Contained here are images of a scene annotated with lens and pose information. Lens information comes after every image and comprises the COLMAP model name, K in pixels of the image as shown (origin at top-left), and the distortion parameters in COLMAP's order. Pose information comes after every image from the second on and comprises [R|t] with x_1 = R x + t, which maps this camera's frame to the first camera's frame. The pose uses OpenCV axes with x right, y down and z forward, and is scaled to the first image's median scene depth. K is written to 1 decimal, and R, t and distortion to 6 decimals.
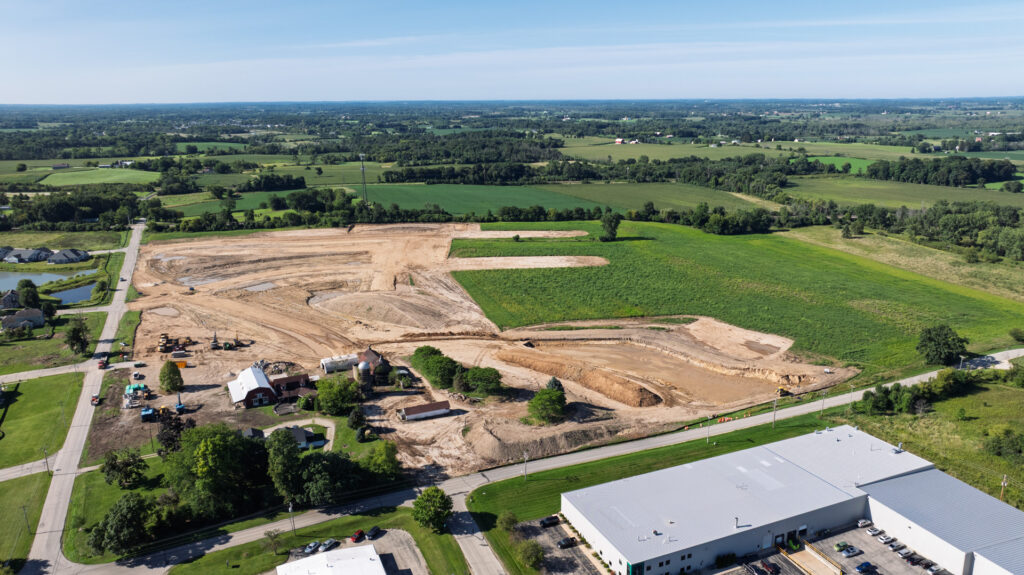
lens RADIAL K [[720.6, 0, 516.5], [0, 720.6, 282.3], [0, 0, 1]] dist [-0.018370, 0.000902]
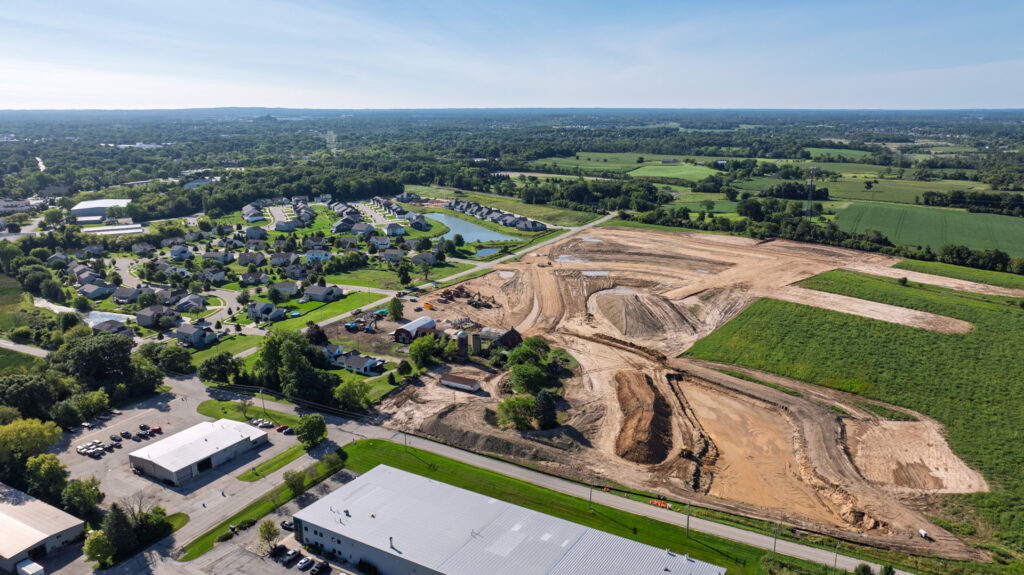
lens RADIAL K [[720.6, 0, 516.5], [0, 720.6, 282.3], [0, 0, 1]] dist [-0.018370, 0.000902]
pose [[0.605067, 0.194413, -0.772074, 0.547689], [-0.200607, 0.975669, 0.088466, -0.066933], [0.770488, 0.101355, 0.629345, 0.236783]]
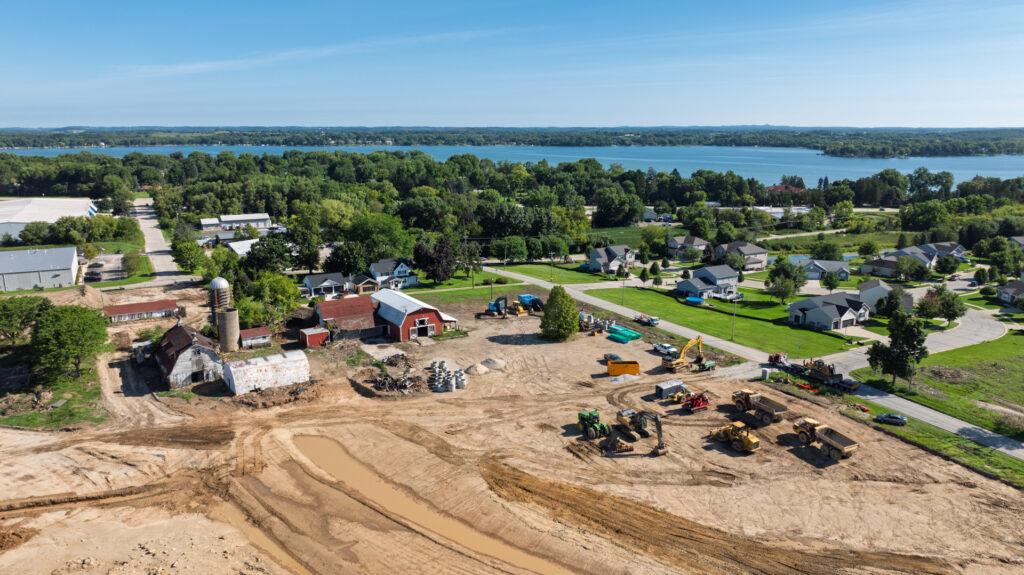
lens RADIAL K [[720.6, 0, 516.5], [0, 720.6, 282.3], [0, 0, 1]] dist [-0.018370, 0.000902]
pose [[-0.995345, 0.026632, -0.092625, -0.301598], [-0.017469, 0.895290, 0.445141, -0.121137], [0.094781, 0.444687, -0.890657, 1.166812]]
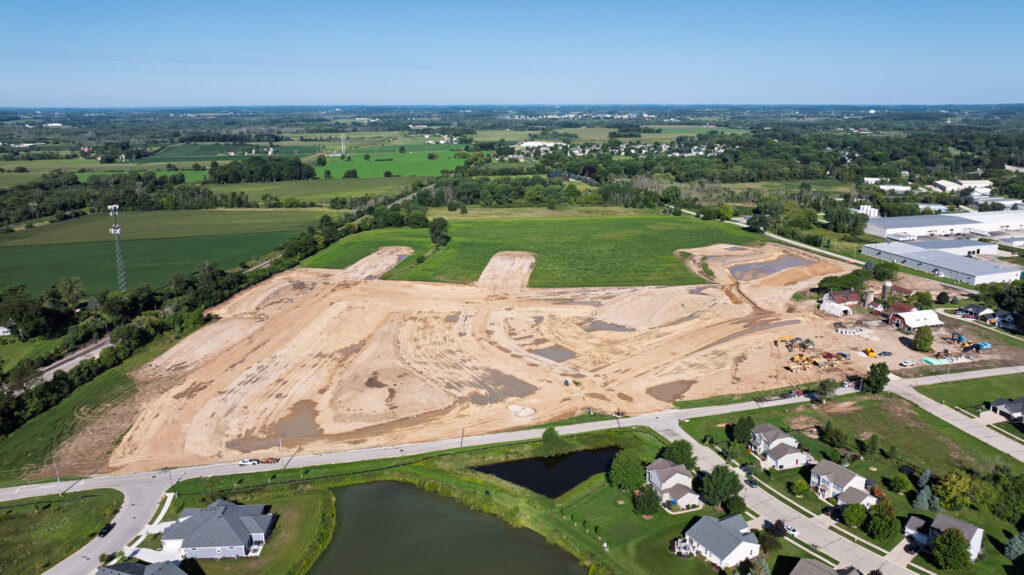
lens RADIAL K [[720.6, 0, 516.5], [0, 720.6, 282.3], [0, 0, 1]] dist [-0.018370, 0.000902]
pose [[0.166349, -0.233001, 0.958143, -1.310736], [0.247977, 0.950339, 0.188051, -0.265896], [-0.954377, 0.206316, 0.215867, 1.050727]]
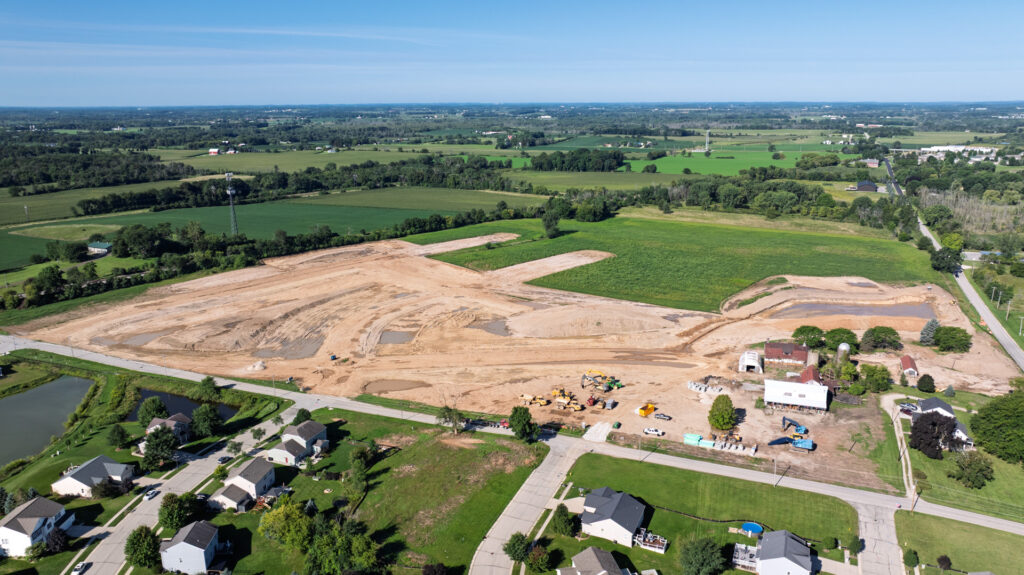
lens RADIAL K [[720.6, 0, 516.5], [0, 720.6, 282.3], [0, 0, 1]] dist [-0.018370, 0.000902]
pose [[0.735793, -0.162536, 0.657413, -0.945123], [0.168097, 0.984224, 0.055197, -0.091325], [-0.656013, 0.069895, 0.751506, 0.372255]]
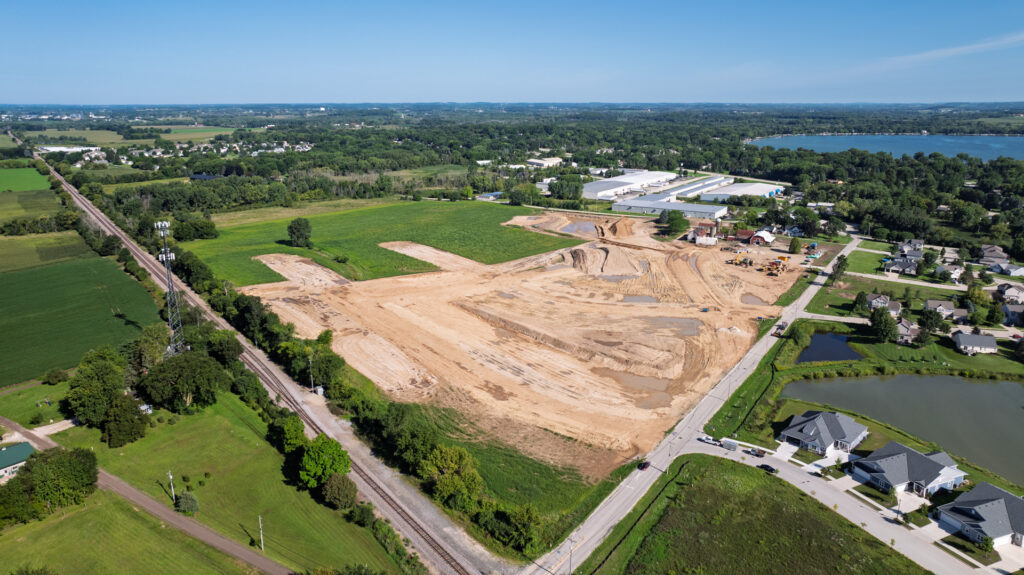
lens RADIAL K [[720.6, 0, 516.5], [0, 720.6, 282.3], [0, 0, 1]] dist [-0.018370, 0.000902]
pose [[-0.544990, -0.196092, 0.815190, -1.225836], [0.213356, 0.907826, 0.361013, -0.453481], [-0.810842, 0.370674, -0.452919, 1.866920]]
